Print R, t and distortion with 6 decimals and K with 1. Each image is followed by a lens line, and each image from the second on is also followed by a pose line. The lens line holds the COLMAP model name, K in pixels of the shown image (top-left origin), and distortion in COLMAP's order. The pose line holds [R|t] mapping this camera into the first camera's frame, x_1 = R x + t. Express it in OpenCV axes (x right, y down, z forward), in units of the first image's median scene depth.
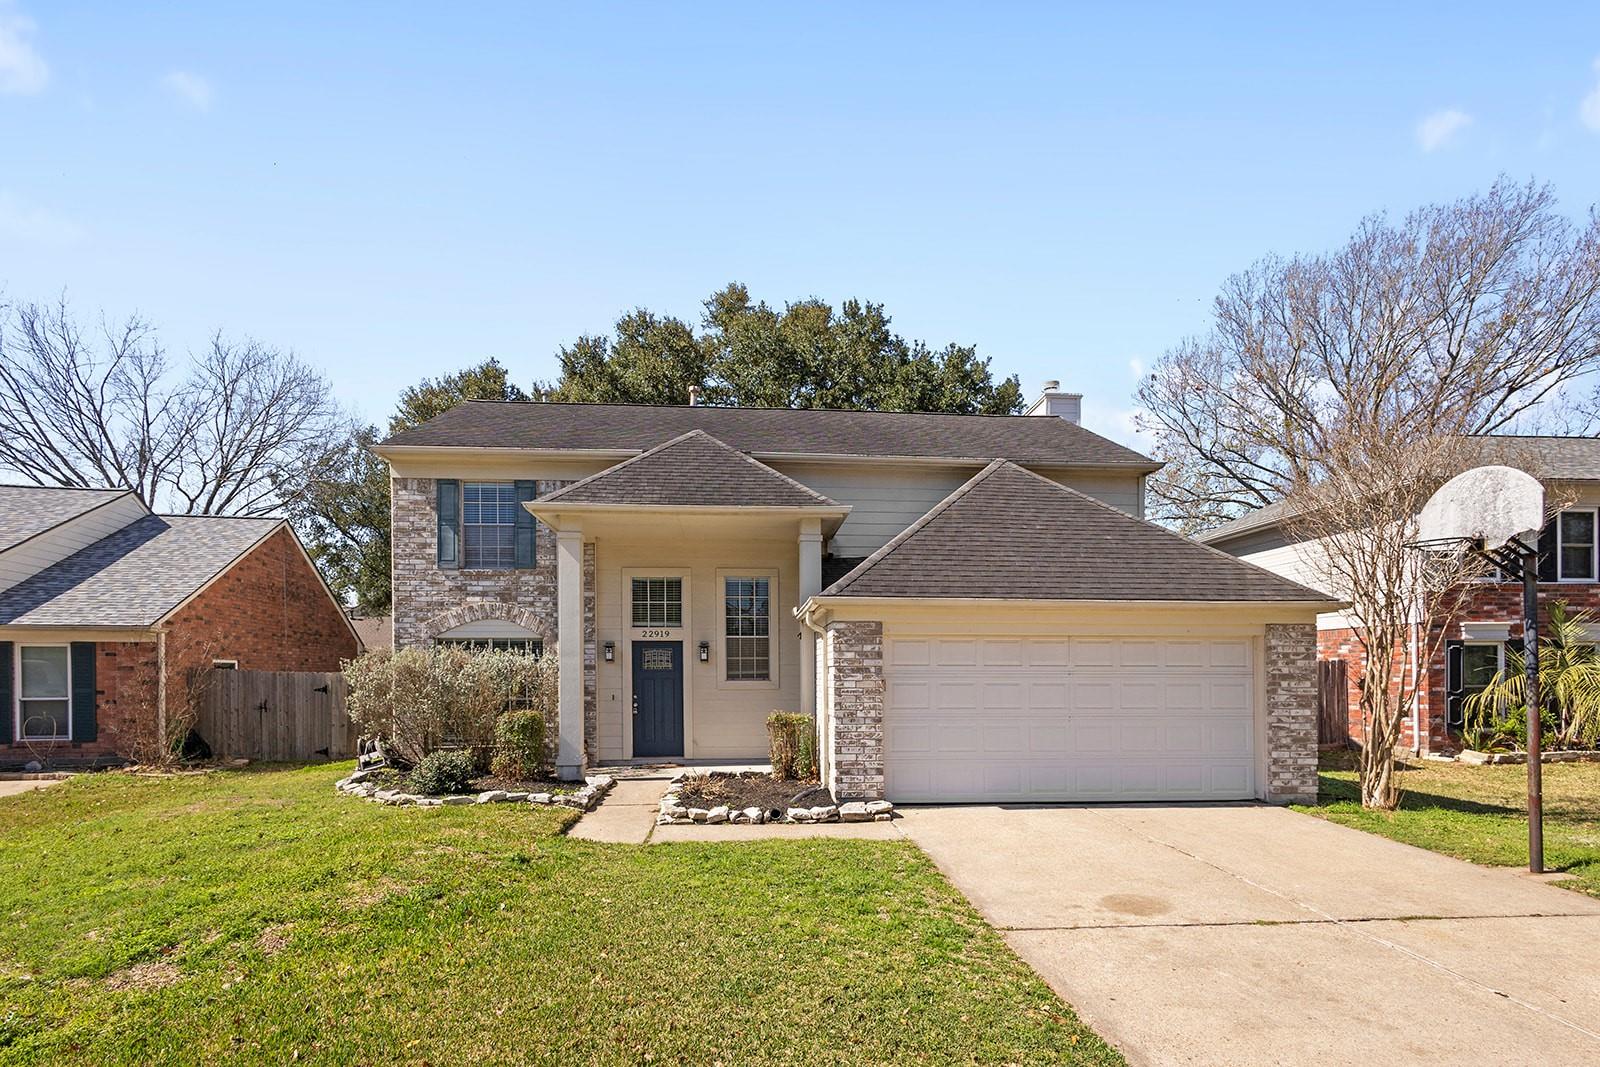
lens RADIAL K [[770.1, 0, 800.2], [0, 770.1, 555.6], [0, 0, 1]] dist [0.005855, 0.000184]
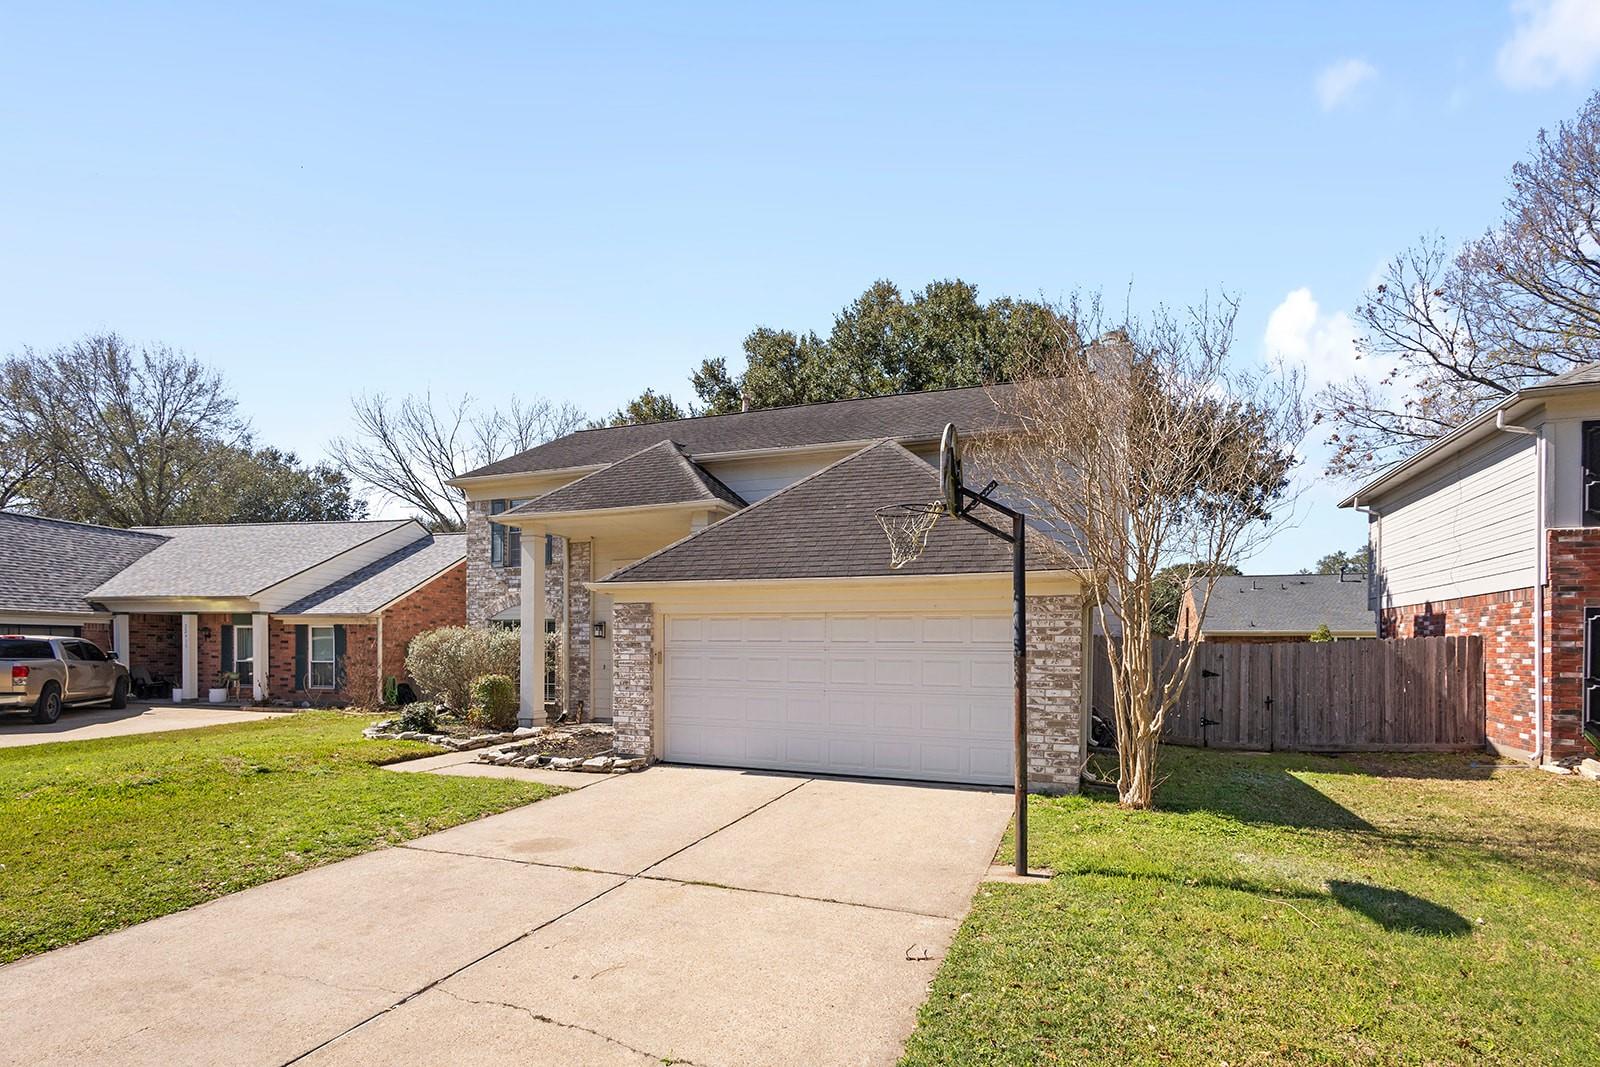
lens RADIAL K [[743.4, 0, 800.3], [0, 743.4, 530.1], [0, 0, 1]] dist [0.005215, -0.000041]
pose [[0.905230, -0.061078, -0.420510, 0.750123], [0.058162, 0.998111, -0.019768, 0.011696], [0.420923, -0.006563, 0.907073, 0.082914]]
